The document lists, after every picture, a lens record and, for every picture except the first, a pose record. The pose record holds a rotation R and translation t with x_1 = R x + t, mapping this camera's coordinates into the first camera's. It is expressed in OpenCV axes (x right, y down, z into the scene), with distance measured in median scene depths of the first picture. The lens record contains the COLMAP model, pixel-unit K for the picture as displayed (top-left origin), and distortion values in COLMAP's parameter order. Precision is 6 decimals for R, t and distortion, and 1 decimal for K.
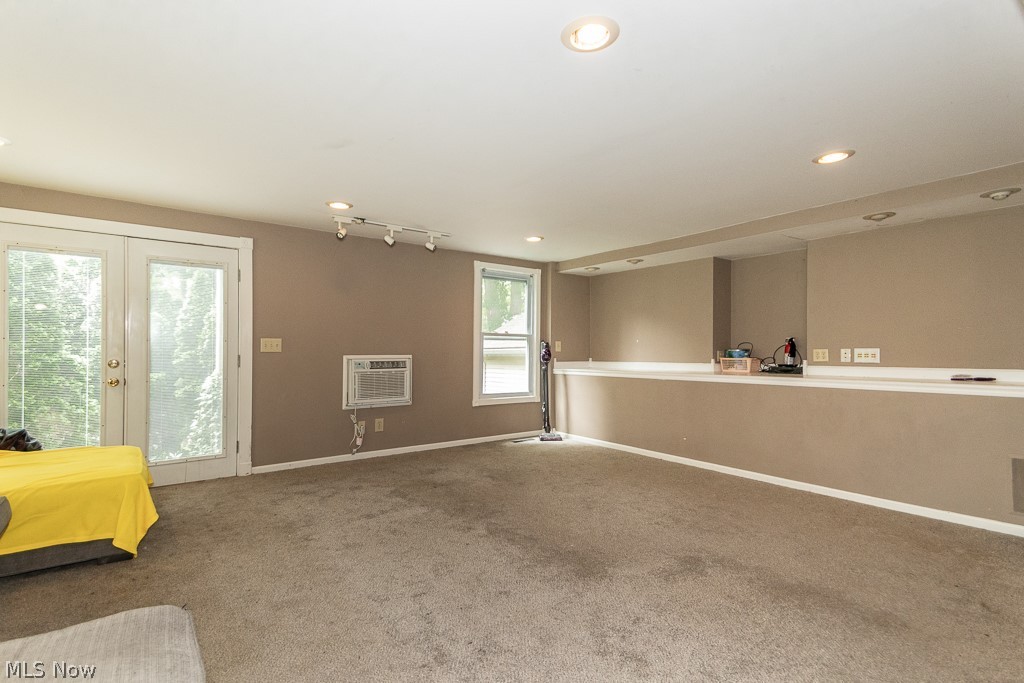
lens RADIAL K [[479.2, 0, 508.8], [0, 479.2, 348.3], [0, 0, 1]] dist [0.035373, 0.000808]
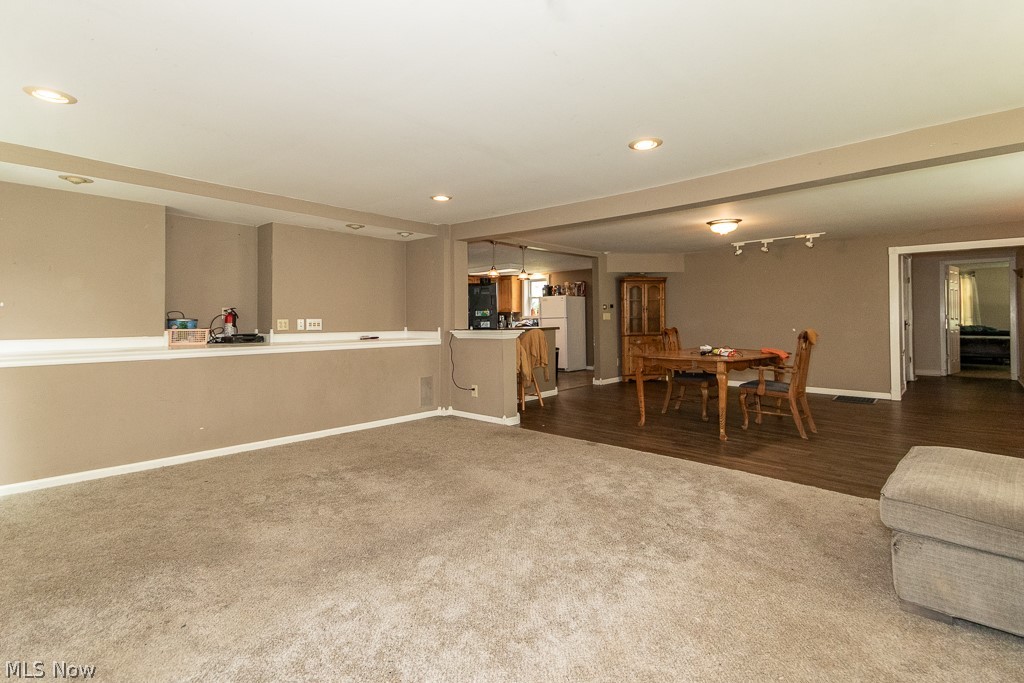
lens RADIAL K [[479.2, 0, 492.9], [0, 479.2, 307.4], [0, 0, 1]] dist [0.035373, 0.000808]
pose [[-0.162808, 0.029289, 0.986223, -0.572389], [-0.003921, 0.999532, -0.030331, 0.006107], [-0.986650, -0.008805, -0.162617, 0.701012]]
